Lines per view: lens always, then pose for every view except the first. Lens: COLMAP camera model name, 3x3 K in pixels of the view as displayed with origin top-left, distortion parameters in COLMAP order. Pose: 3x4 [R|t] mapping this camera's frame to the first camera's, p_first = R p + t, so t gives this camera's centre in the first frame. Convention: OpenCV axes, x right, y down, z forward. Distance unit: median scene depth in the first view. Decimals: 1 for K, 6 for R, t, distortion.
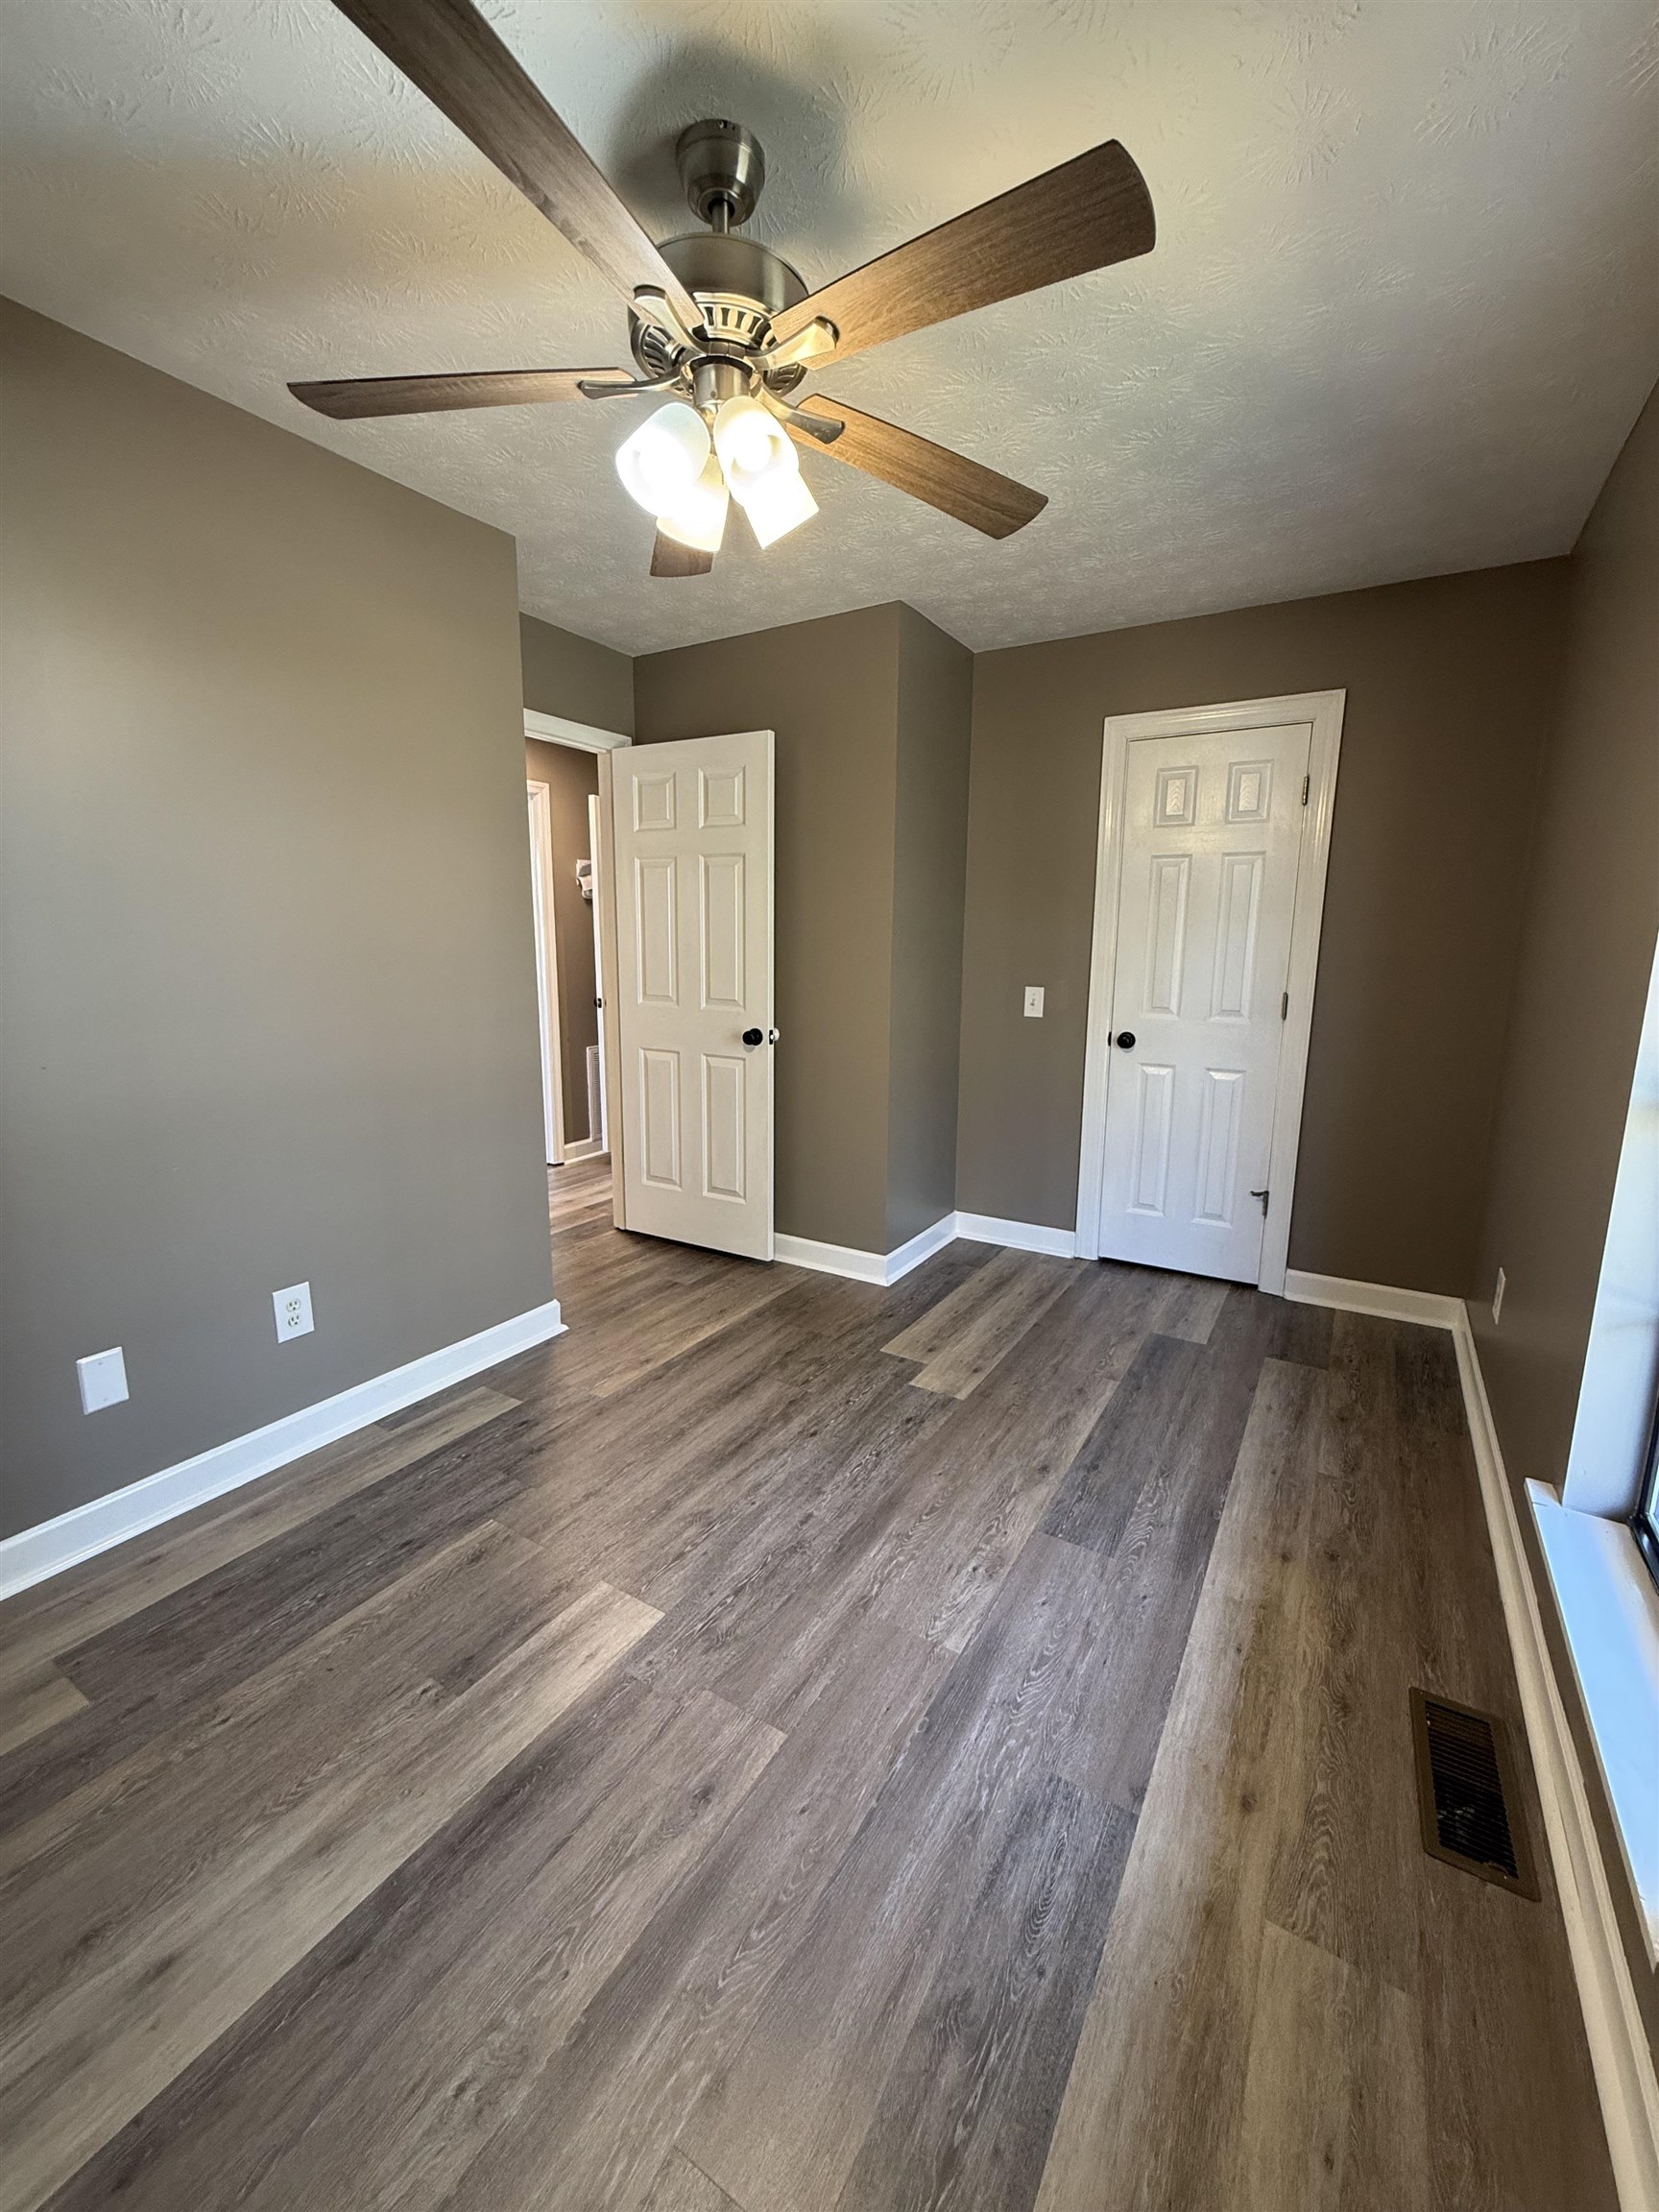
lens RADIAL K [[882.8, 0, 832.1], [0, 882.8, 1095.2], [0, 0, 1]] dist [-0.001322, 0.000706]
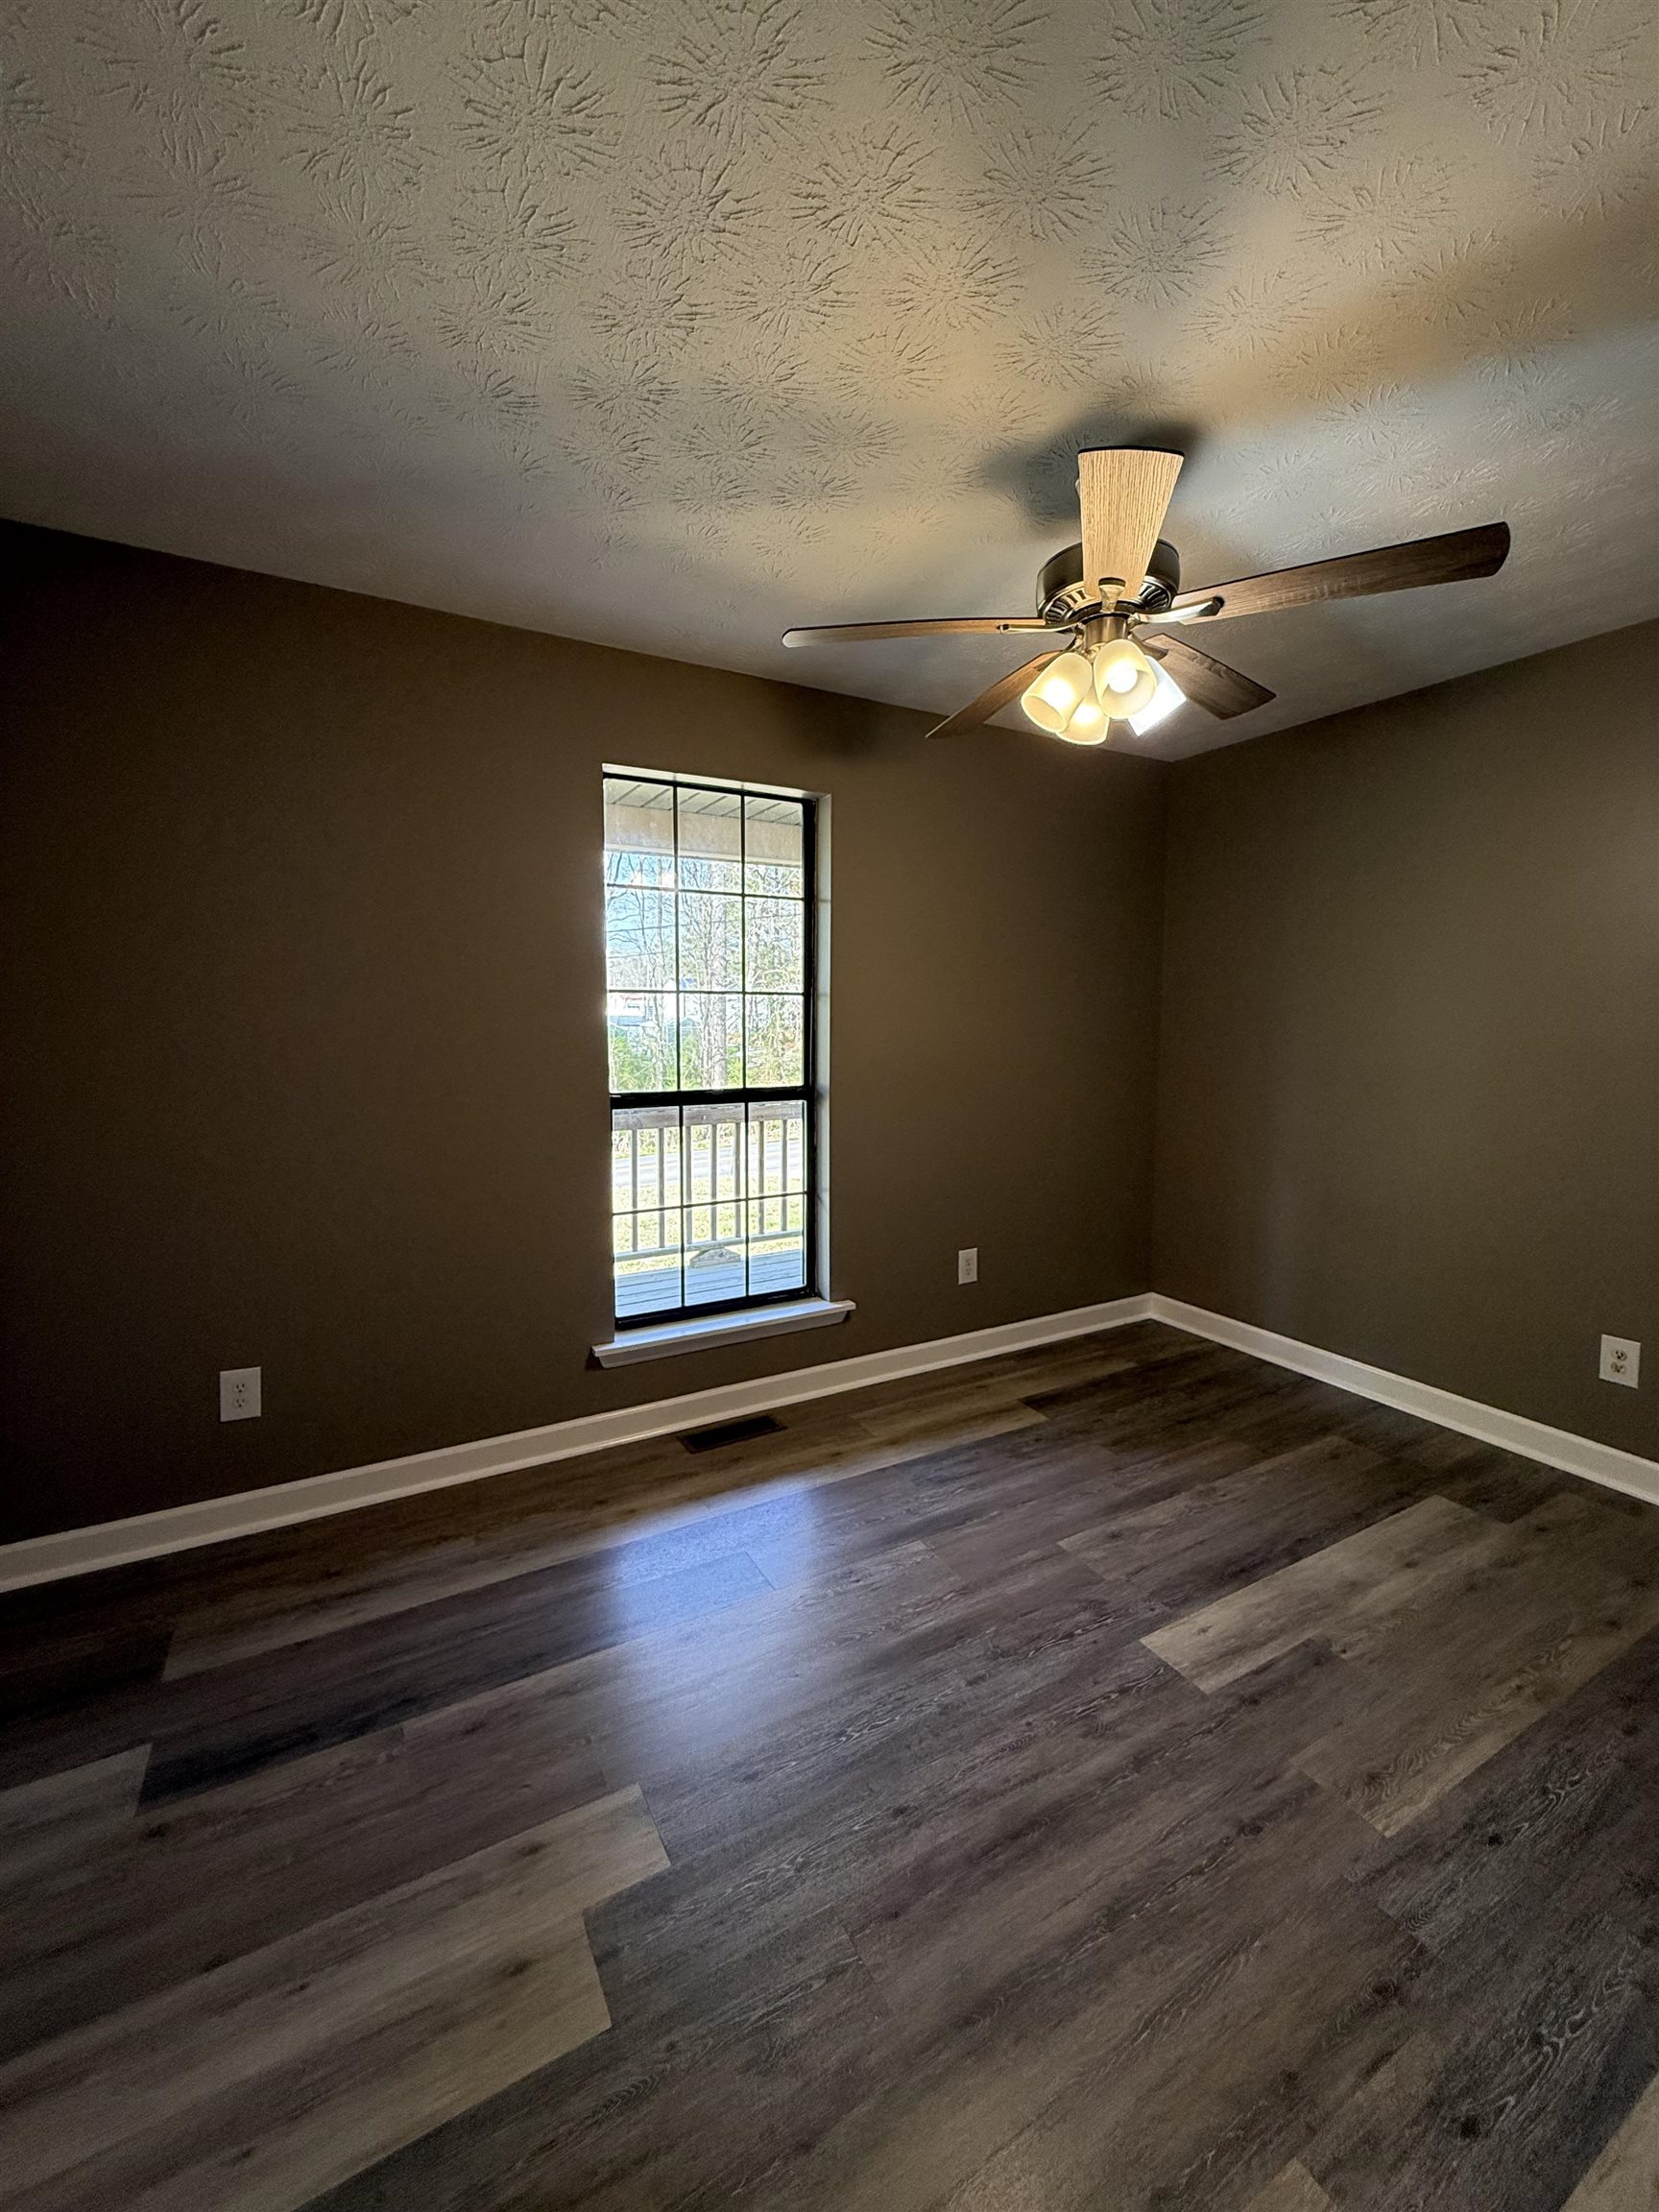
lens RADIAL K [[882.8, 0, 832.1], [0, 882.8, 1095.2], [0, 0, 1]] dist [-0.001322, 0.000706]
pose [[-0.871655, -0.056865, 0.486810, -0.346994], [0.075311, 0.965911, 0.247678, -0.373094], [-0.484300, 0.252552, -0.837658, 1.907814]]
